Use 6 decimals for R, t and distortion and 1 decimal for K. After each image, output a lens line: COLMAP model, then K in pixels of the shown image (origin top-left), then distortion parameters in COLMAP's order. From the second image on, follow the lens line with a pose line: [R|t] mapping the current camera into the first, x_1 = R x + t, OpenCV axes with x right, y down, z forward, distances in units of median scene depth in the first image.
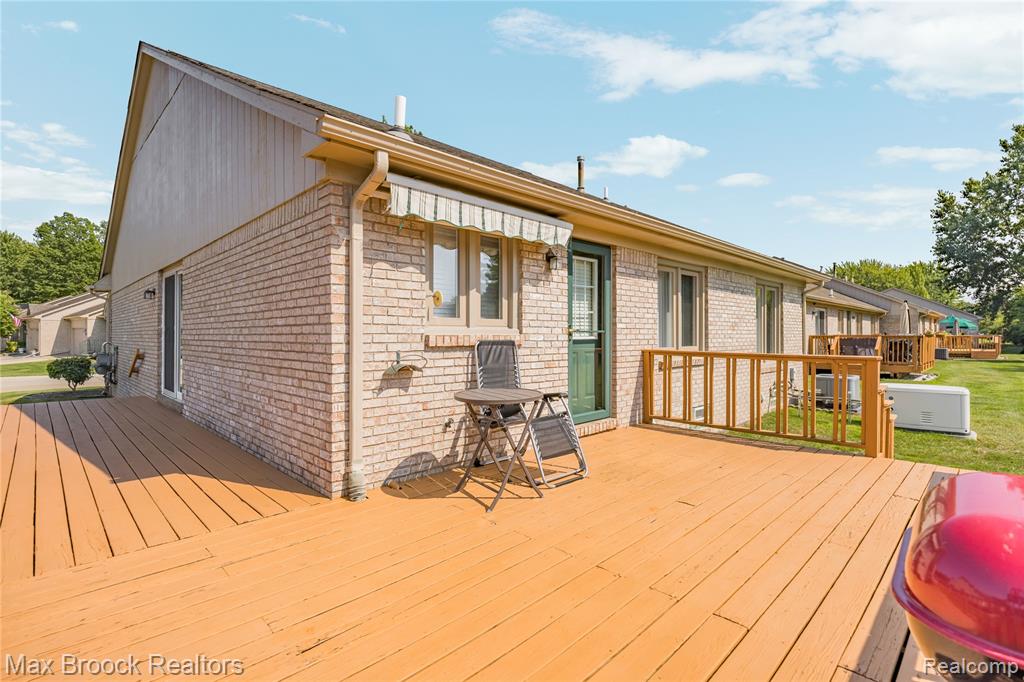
lens RADIAL K [[483.0, 0, 519.6], [0, 483.0, 337.7], [0, 0, 1]] dist [0.002782, 0.000545]
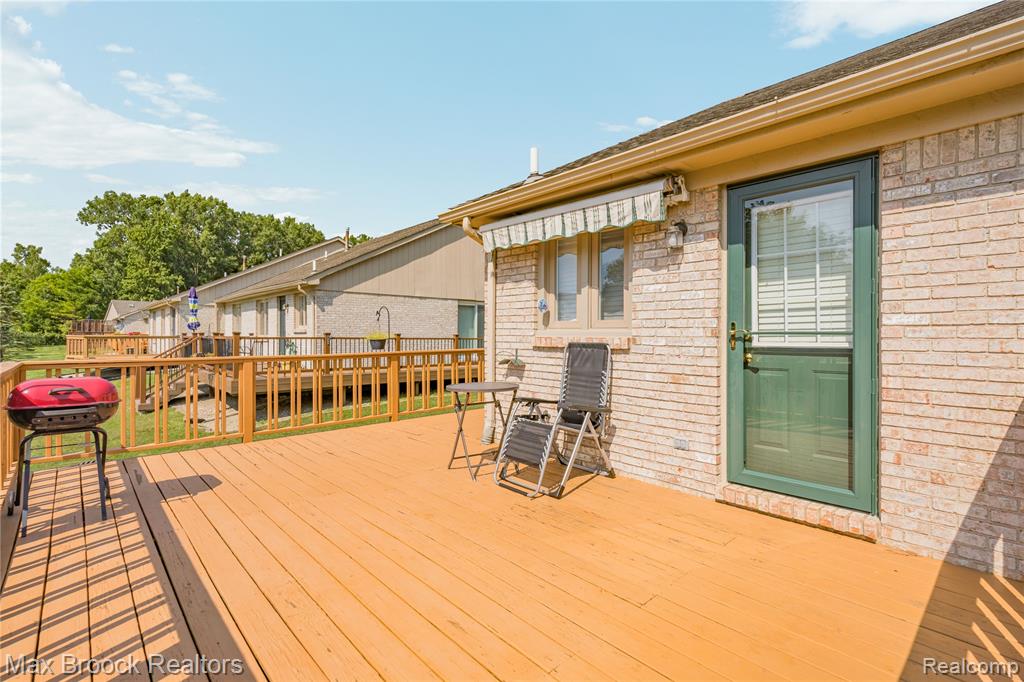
lens RADIAL K [[486.8, 0, 499.8], [0, 486.8, 336.8], [0, 0, 1]] dist [-0.000196, -0.000143]
pose [[-0.067693, -0.002449, -0.997703, 0.890322], [-0.016282, 0.999867, -0.001350, -0.002407], [0.997573, 0.016153, -0.067724, 0.863082]]
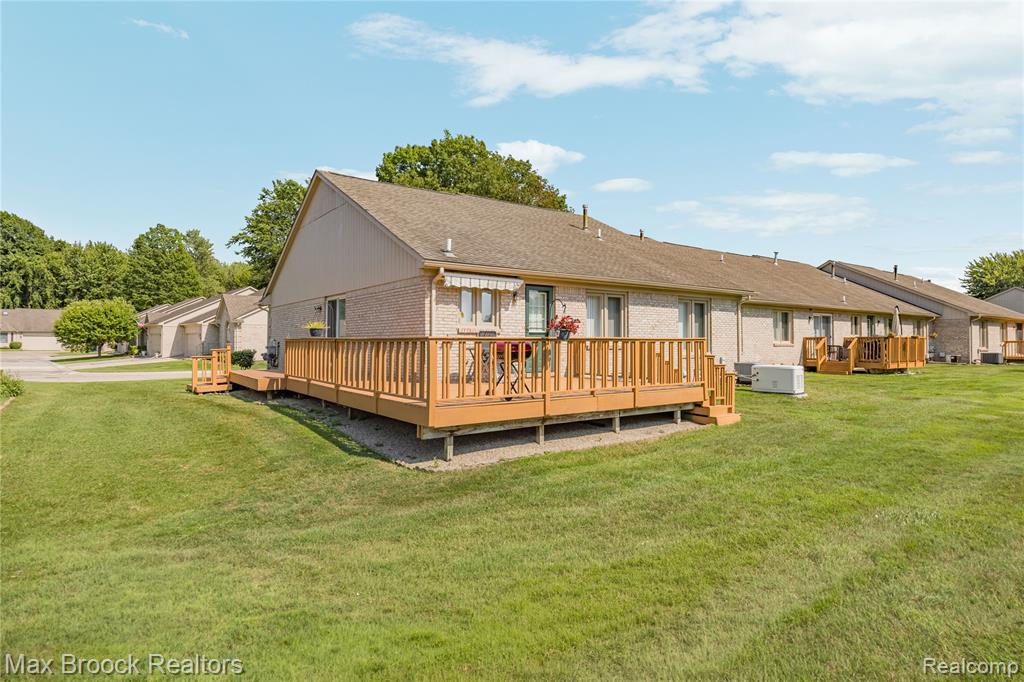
lens RADIAL K [[570.7, 0, 512.0], [0, 570.7, 335.8], [0, 0, 1]] dist [0.002912, -0.000230]
pose [[0.985233, 0.000352, -0.171217, 0.554133], [-0.003698, 0.999808, -0.019226, 0.082300], [0.171177, 0.019576, 0.985046, -1.779153]]
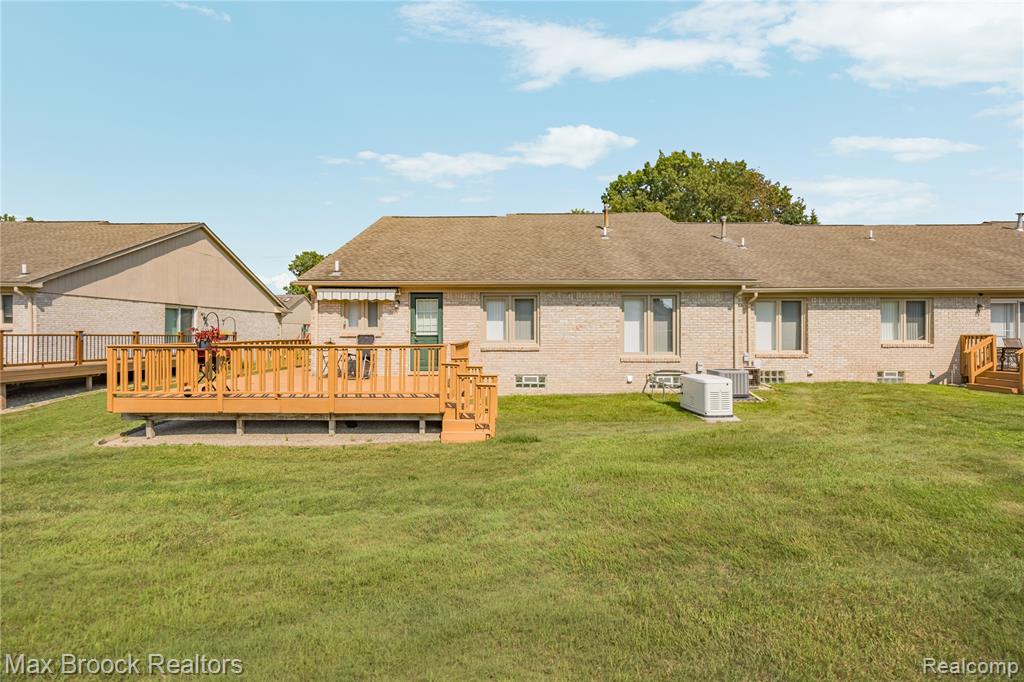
lens RADIAL K [[447.3, 0, 513.6], [0, 447.3, 335.2], [0, 0, 1]] dist [0.014345, -0.000081]
pose [[0.690699, -0.000814, -0.723142, 2.425155], [-0.005517, 0.999964, -0.006396, 0.019080], [0.723121, 0.008407, 0.690670, -0.209265]]
